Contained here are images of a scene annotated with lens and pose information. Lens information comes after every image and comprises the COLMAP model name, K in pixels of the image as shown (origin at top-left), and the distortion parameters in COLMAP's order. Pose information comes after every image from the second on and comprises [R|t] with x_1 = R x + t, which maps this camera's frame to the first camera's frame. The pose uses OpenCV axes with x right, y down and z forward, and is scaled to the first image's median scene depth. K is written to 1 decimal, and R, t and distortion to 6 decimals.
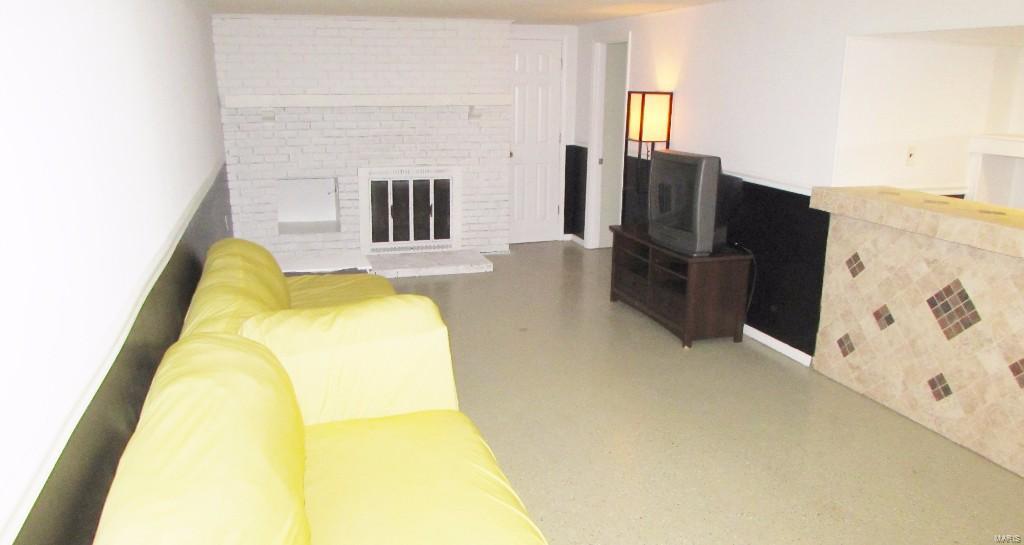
lens RADIAL K [[748.0, 0, 511.1], [0, 748.0, 270.4], [0, 0, 1]] dist [-0.041382, 0.006618]
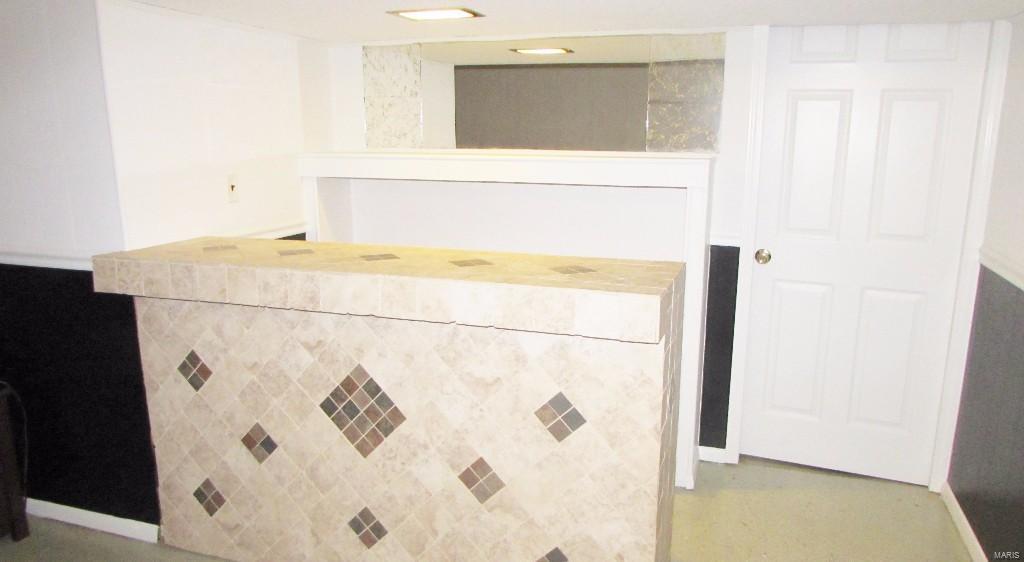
lens RADIAL K [[737.8, 0, 511.2], [0, 737.8, 281.8], [0, 0, 1]] dist [-0.024031, -0.000361]
pose [[0.620100, -0.172885, 0.765237, 0.186641], [0.206192, 0.977040, 0.053651, -0.061851], [-0.756942, 0.124516, 0.641509, 0.431786]]
